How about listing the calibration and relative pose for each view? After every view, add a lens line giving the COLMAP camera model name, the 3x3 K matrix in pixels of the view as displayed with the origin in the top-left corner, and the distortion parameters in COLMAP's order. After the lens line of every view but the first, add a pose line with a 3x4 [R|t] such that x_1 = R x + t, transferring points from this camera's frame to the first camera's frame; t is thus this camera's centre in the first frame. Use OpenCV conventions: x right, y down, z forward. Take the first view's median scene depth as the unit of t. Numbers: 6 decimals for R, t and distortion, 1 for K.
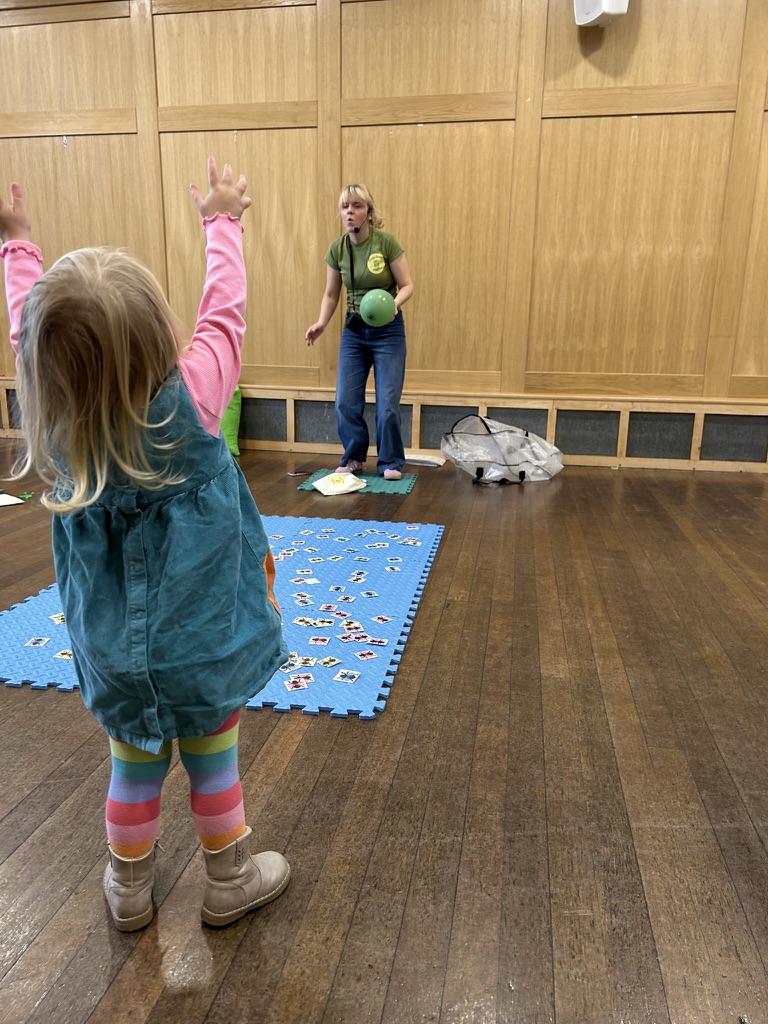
lens RADIAL K [[751.3, 0, 399.8], [0, 751.3, 535.5], [0, 0, 1]] dist [0.001706, -0.014352]
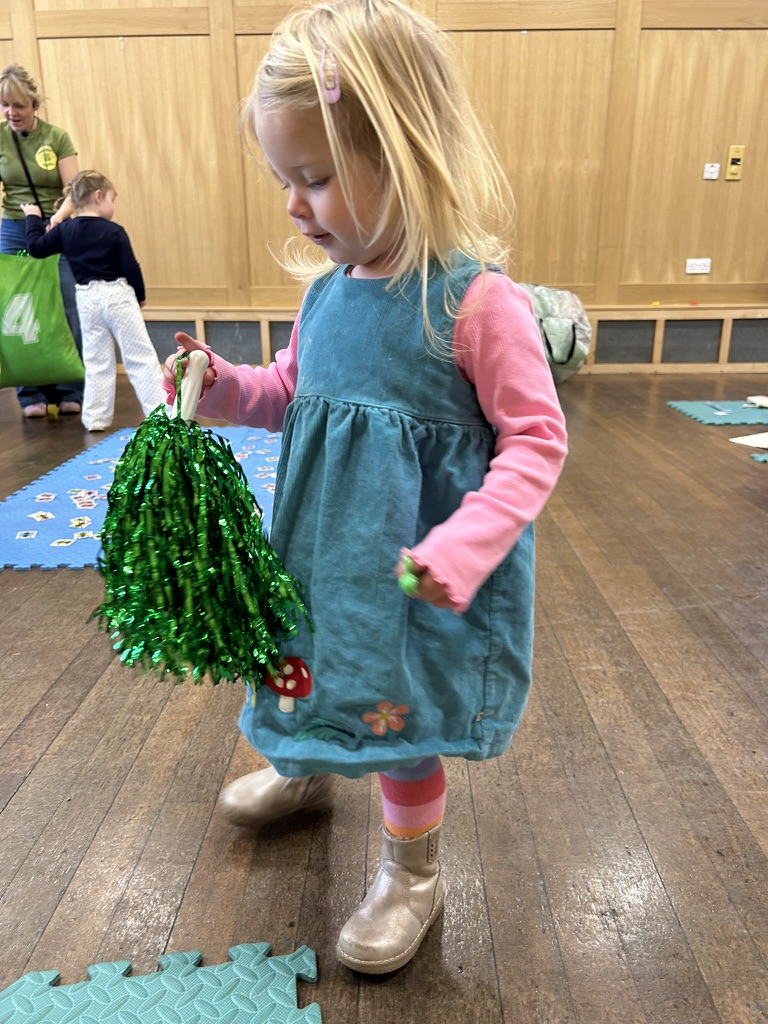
lens RADIAL K [[751.3, 0, 399.8], [0, 751.3, 535.5], [0, 0, 1]] dist [0.001706, -0.014352]
pose [[0.984814, -0.075339, 0.156417, -0.074532], [0.063927, 0.994999, 0.076754, 0.049455], [-0.161417, -0.065589, 0.984704, -0.047181]]
